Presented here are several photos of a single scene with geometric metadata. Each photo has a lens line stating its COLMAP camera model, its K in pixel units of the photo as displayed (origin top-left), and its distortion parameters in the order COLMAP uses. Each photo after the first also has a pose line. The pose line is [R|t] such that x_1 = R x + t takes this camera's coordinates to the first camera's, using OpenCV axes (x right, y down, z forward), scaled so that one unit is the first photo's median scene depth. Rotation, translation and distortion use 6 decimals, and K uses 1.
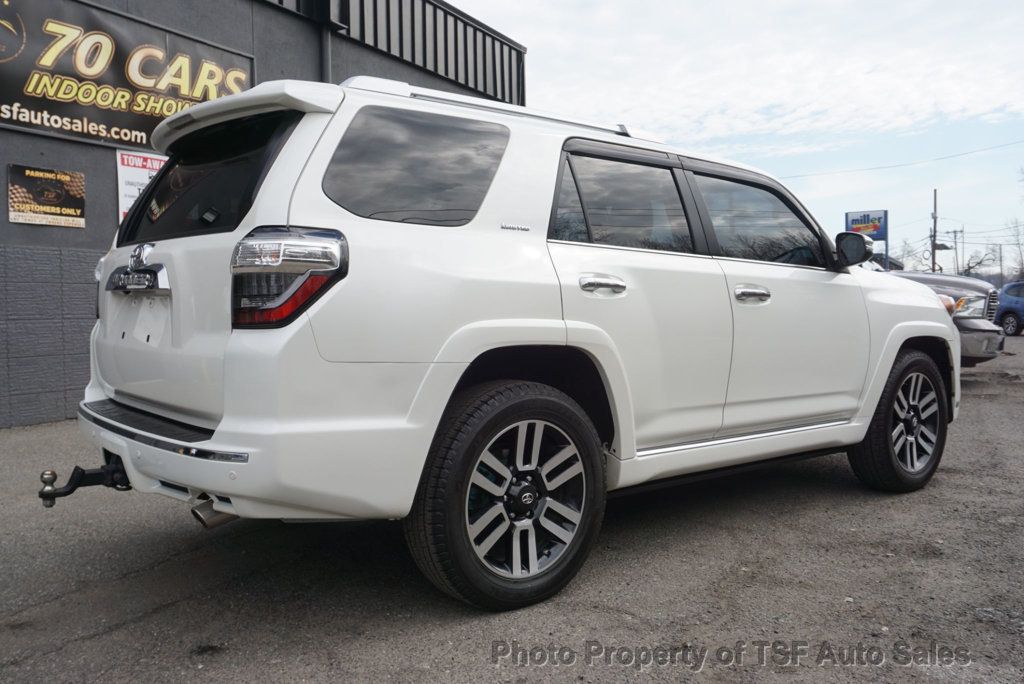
lens RADIAL K [[920.6, 0, 517.1], [0, 920.6, 353.7], [0, 0, 1]] dist [-0.023601, 0.007547]
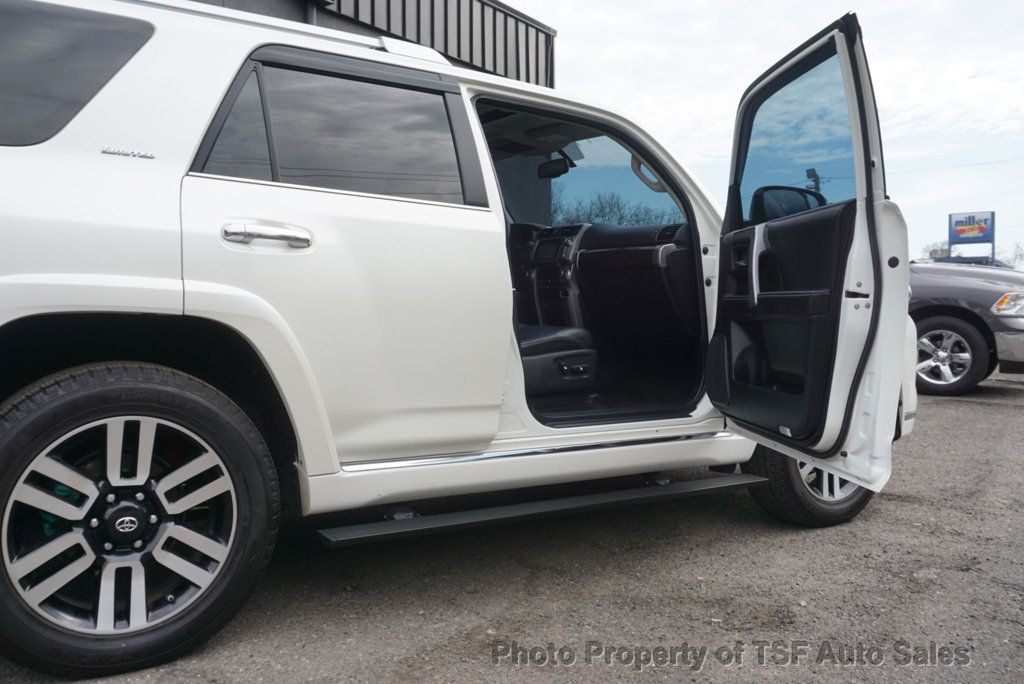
lens RADIAL K [[853.5, 0, 504.8], [0, 853.5, 334.2], [0, 0, 1]] dist [-0.015241, -0.010125]
pose [[0.989980, 0.033945, -0.137064, 0.353652], [-0.035068, 0.999368, -0.005782, 0.000466], [0.136782, 0.010531, 0.990545, 0.337282]]
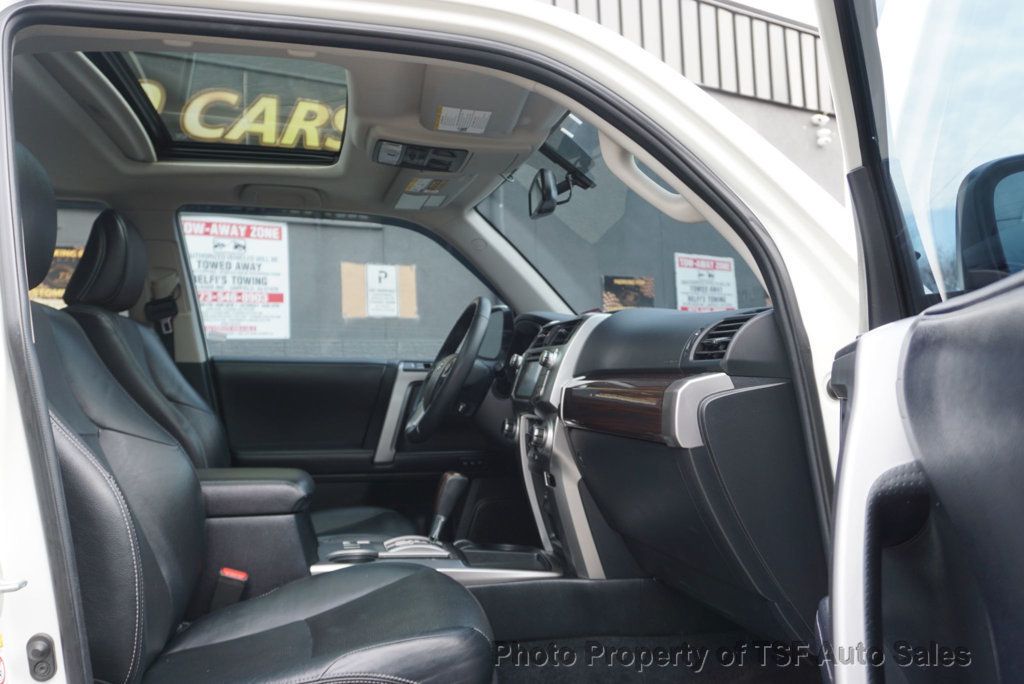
lens RADIAL K [[920.6, 0, 507.0], [0, 920.6, 333.1], [0, 0, 1]] dist [-0.023601, 0.007547]
pose [[0.872029, -0.040500, -0.487775, 0.489625], [-0.006005, 0.995610, -0.093403, -0.089788], [0.489417, 0.084379, 0.867958, 0.939628]]
